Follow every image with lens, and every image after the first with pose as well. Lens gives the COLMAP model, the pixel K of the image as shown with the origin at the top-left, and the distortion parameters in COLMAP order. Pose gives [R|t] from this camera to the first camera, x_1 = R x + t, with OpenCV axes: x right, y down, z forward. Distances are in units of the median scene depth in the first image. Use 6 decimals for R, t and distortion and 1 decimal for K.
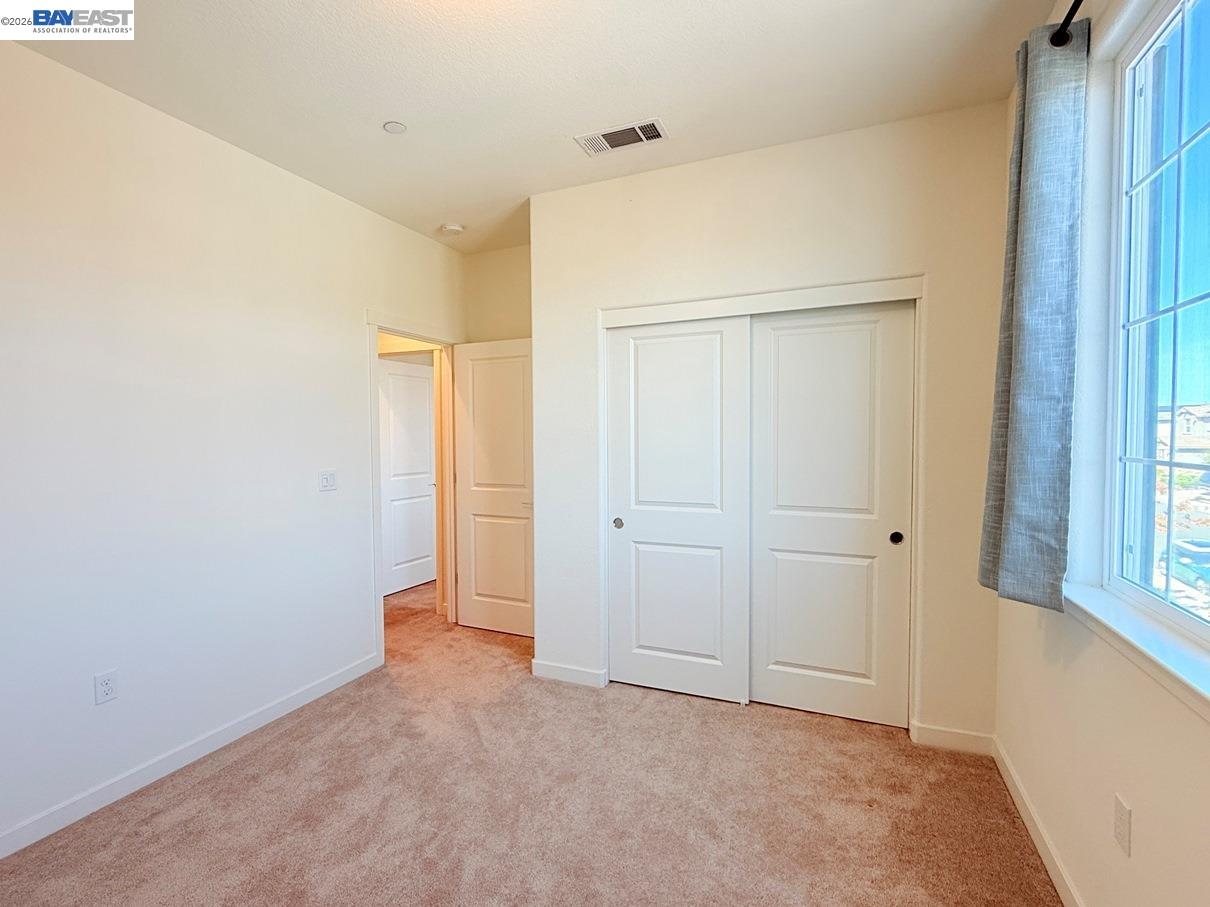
lens RADIAL K [[573.6, 0, 605.0], [0, 573.6, 453.5], [0, 0, 1]] dist [-0.001226, 0.000752]
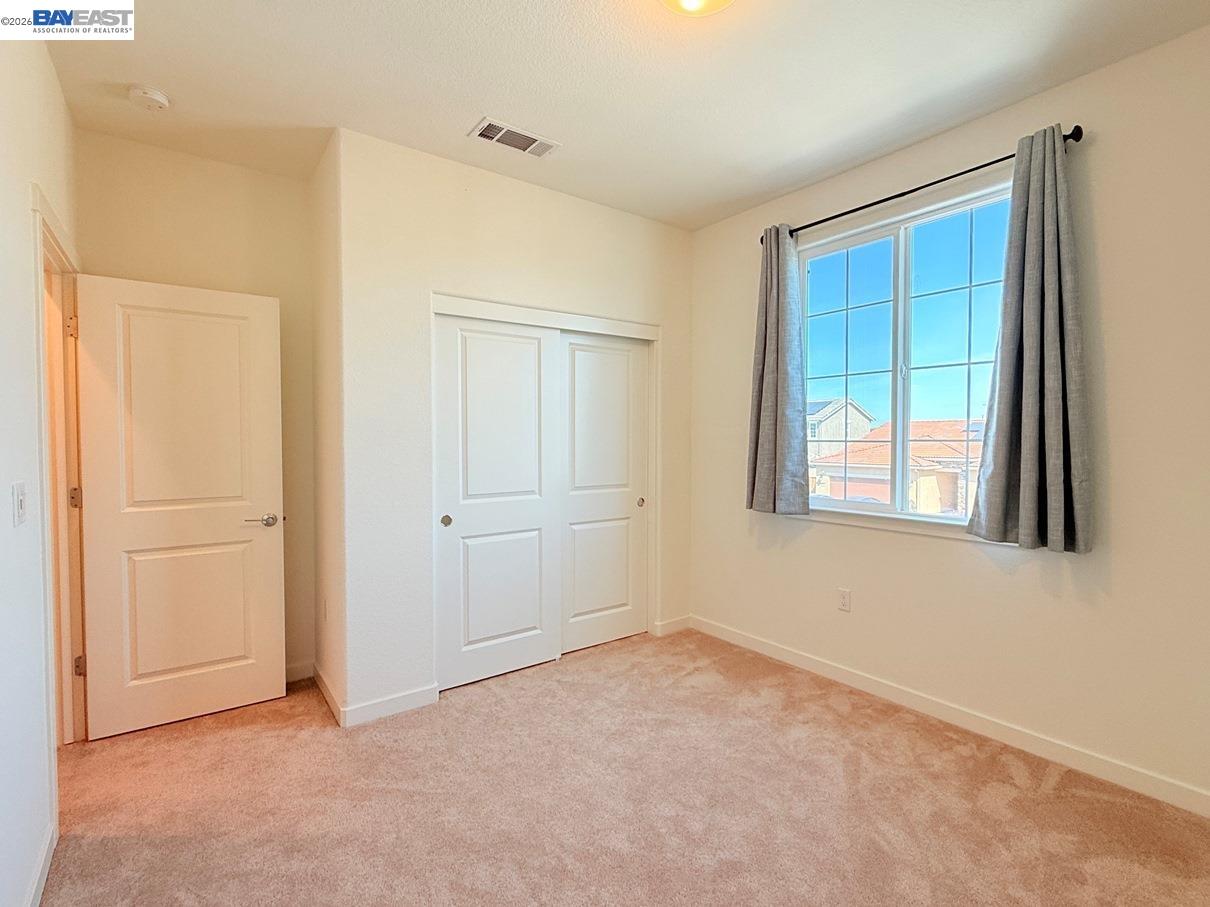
lens RADIAL K [[573.6, 0, 605.0], [0, 573.6, 453.5], [0, 0, 1]] dist [-0.001226, 0.000752]
pose [[0.491750, -0.014846, 0.870610, -0.721384], [0.027863, 0.999611, 0.001308, 0.017777], [-0.870291, 0.023615, 0.491972, 0.327197]]
